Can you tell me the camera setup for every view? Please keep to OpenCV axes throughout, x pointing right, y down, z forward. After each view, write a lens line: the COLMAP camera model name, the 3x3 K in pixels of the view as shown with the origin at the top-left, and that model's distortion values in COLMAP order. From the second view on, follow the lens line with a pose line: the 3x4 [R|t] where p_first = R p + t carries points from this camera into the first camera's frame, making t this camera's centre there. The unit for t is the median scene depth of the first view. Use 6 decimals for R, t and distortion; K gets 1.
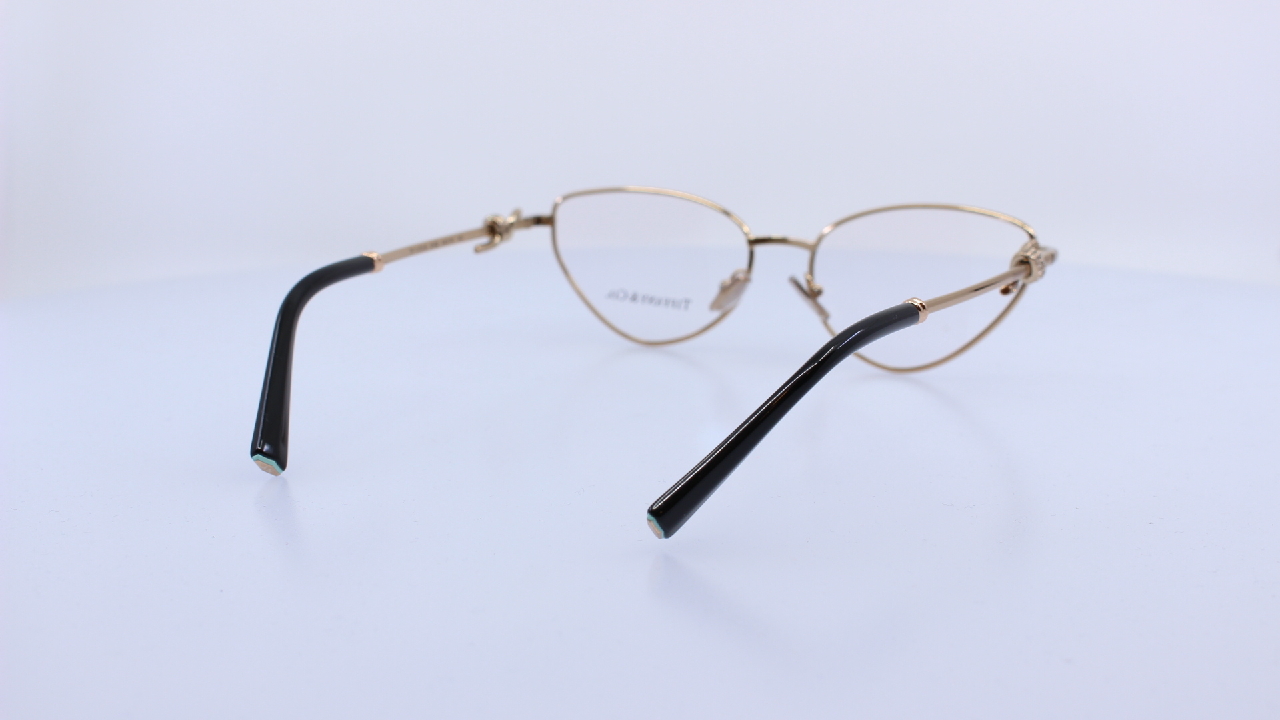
lens RADIAL K [[1498.6, 0, 638.8], [0, 1498.6, 364.5], [0, 0, 1]] dist [-0.127088, 0.000000]
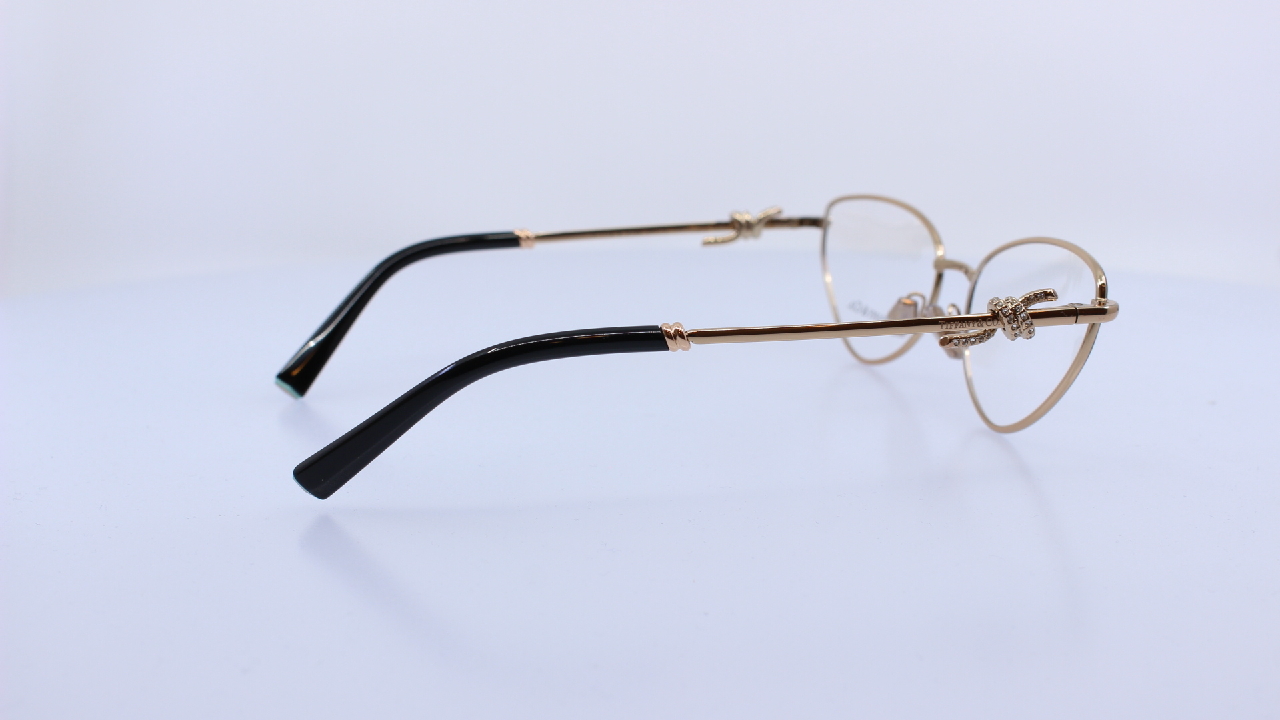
lens RADIAL K [[1498.6, 0, 646.3], [0, 1498.6, 352.3], [0, 0, 1]] dist [-0.127088, 0.000000]
pose [[0.705578, 0.145938, -0.693442, 0.567696], [-0.146418, 0.987471, 0.058837, -0.054736], [0.693341, 0.060018, 0.718106, 0.226394]]
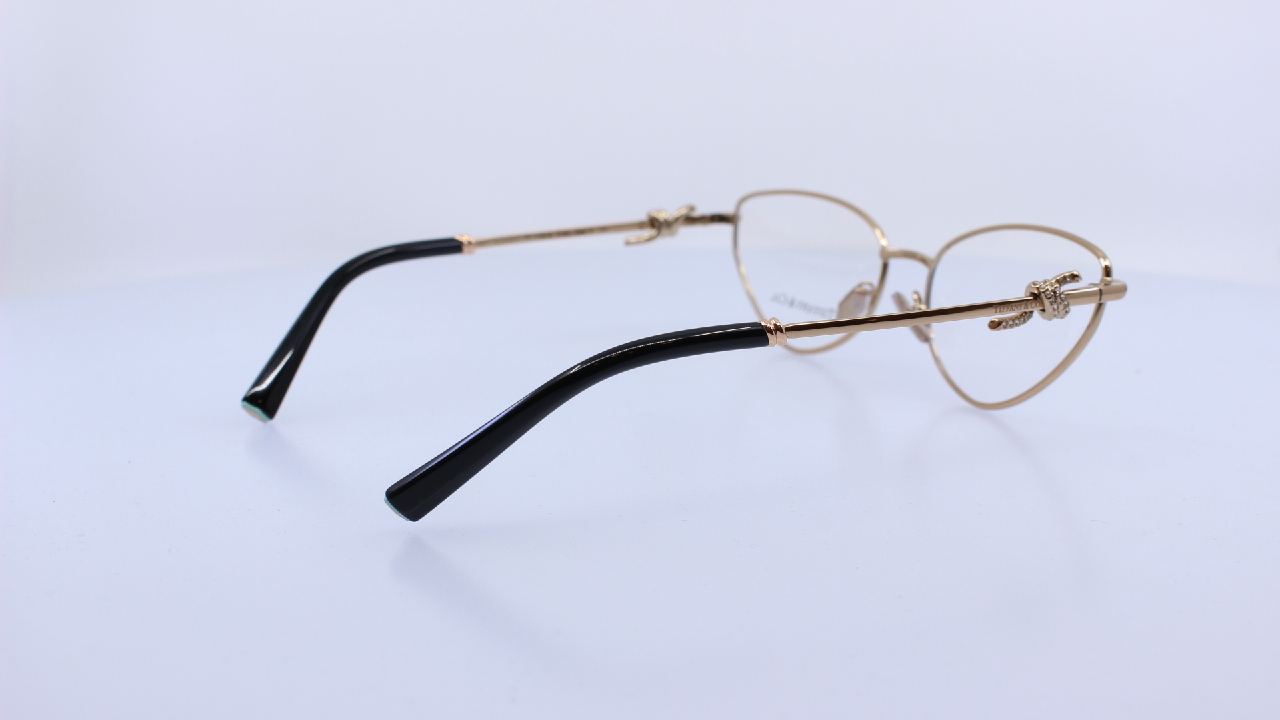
lens RADIAL K [[1498.6, 0, 639.6], [0, 1498.6, 370.7], [0, 0, 1]] dist [-0.127088, 0.000000]
pose [[0.865255, 0.108352, -0.489482, 0.399051], [-0.104008, 0.993919, 0.036160, -0.025833], [0.490424, 0.019622, 0.871263, 0.101333]]
